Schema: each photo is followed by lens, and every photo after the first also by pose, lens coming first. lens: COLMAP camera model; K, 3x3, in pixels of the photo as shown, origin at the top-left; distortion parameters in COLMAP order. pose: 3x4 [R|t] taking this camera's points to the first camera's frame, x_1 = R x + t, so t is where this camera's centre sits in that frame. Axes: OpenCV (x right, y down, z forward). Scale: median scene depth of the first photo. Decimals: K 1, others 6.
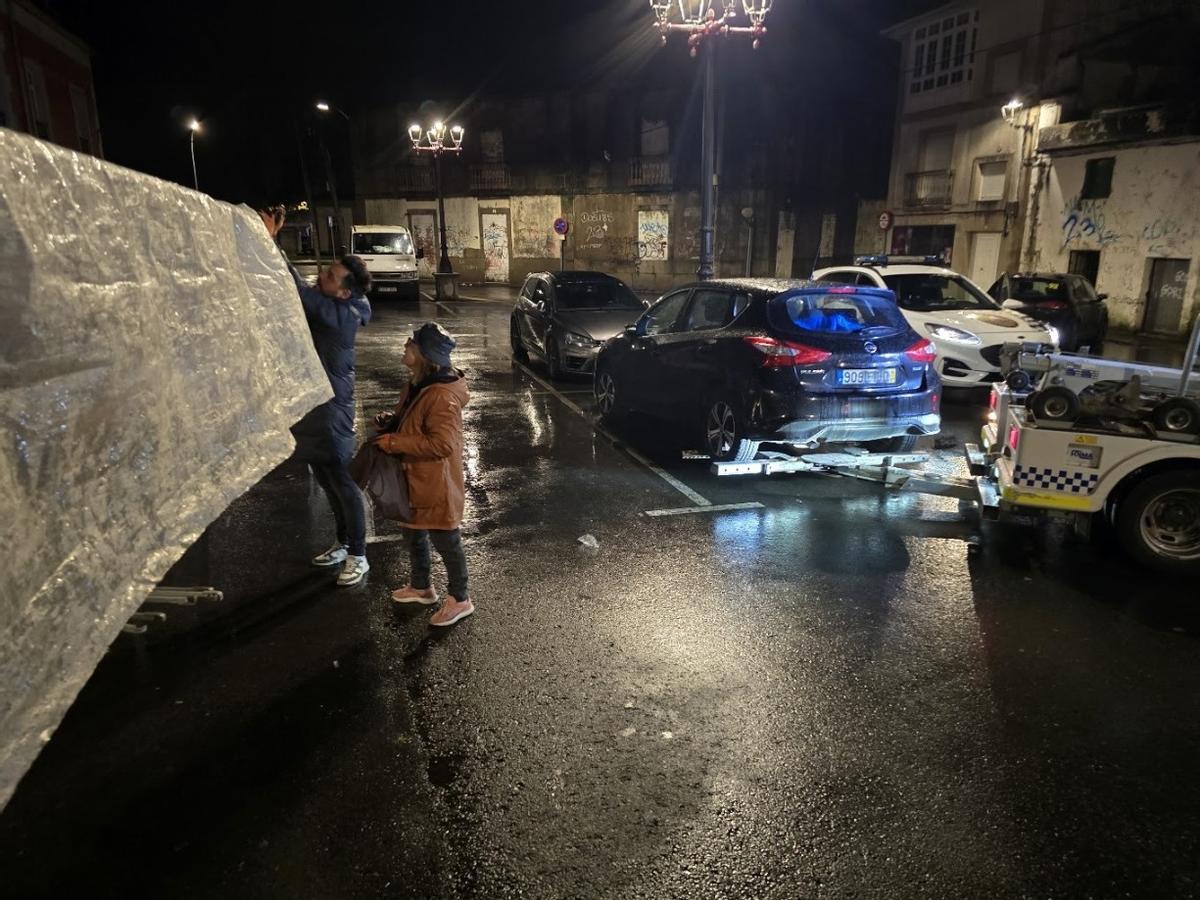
lens RADIAL K [[804.5, 0, 614.1], [0, 804.5, 452.7], [0, 0, 1]] dist [0.071478, -0.057937]
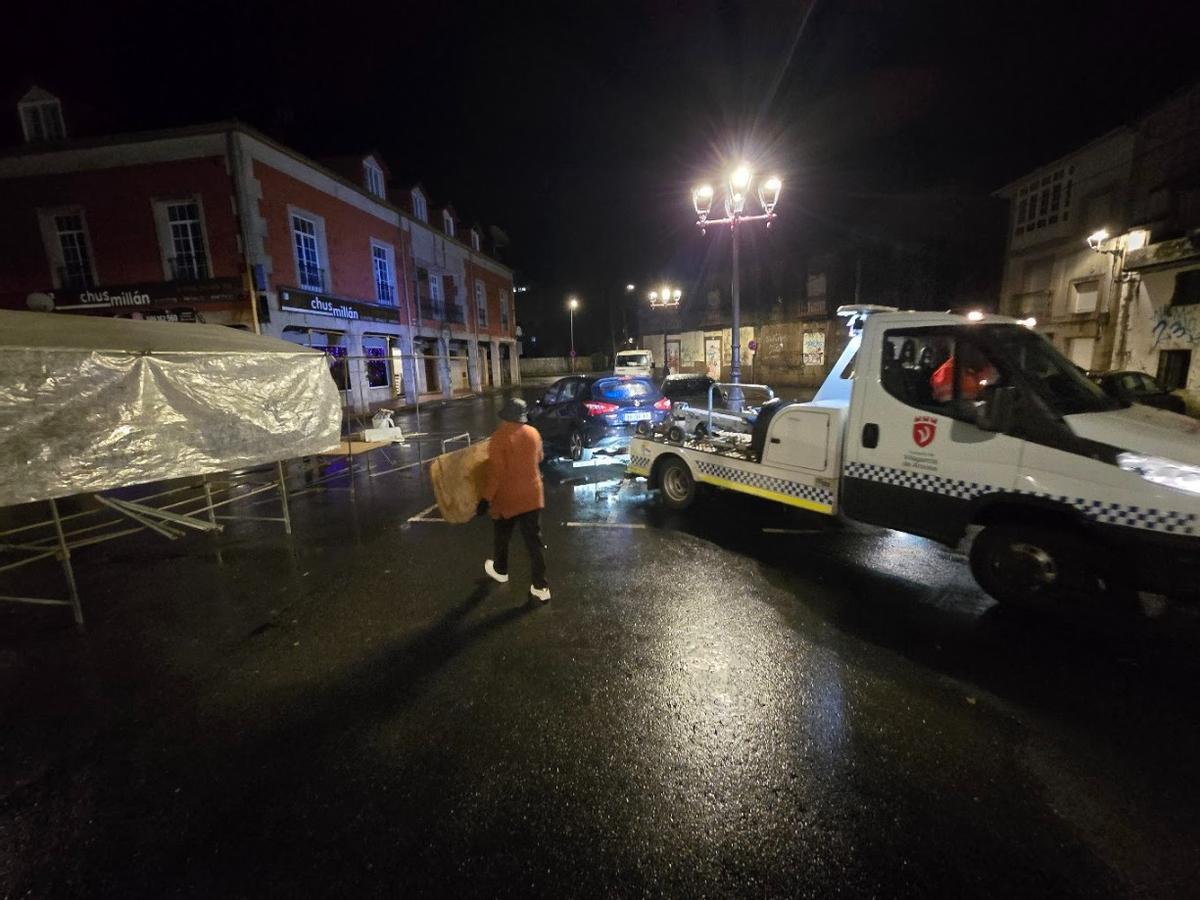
lens RADIAL K [[500.2, 0, 604.3], [0, 500.2, 448.1], [0, 0, 1]] dist [-0.006709, 0.006564]
pose [[0.901484, 0.045410, -0.430423, 0.139851], [-0.077679, 0.995308, -0.057686, -0.006102], [0.425784, 0.085438, 0.900782, 0.033344]]
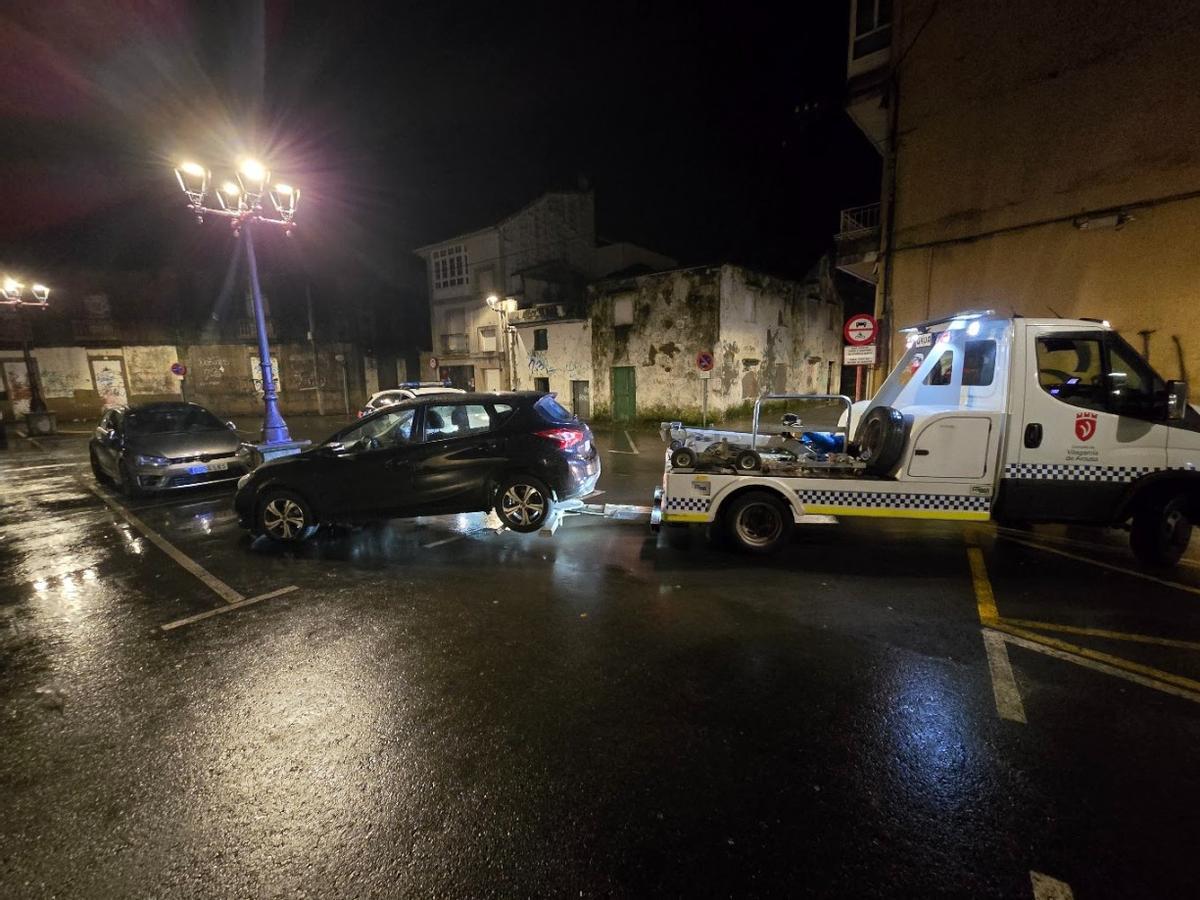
lens RADIAL K [[493.1, 0, 600.0], [0, 493.1, 450.0], [0, 0, 1]] dist [-0.003523, -0.000183]
pose [[0.822518, -0.107735, 0.558441, 0.045889], [0.167247, 0.984298, -0.056443, -0.004942], [-0.543592, 0.139823, 0.827622, 0.039638]]
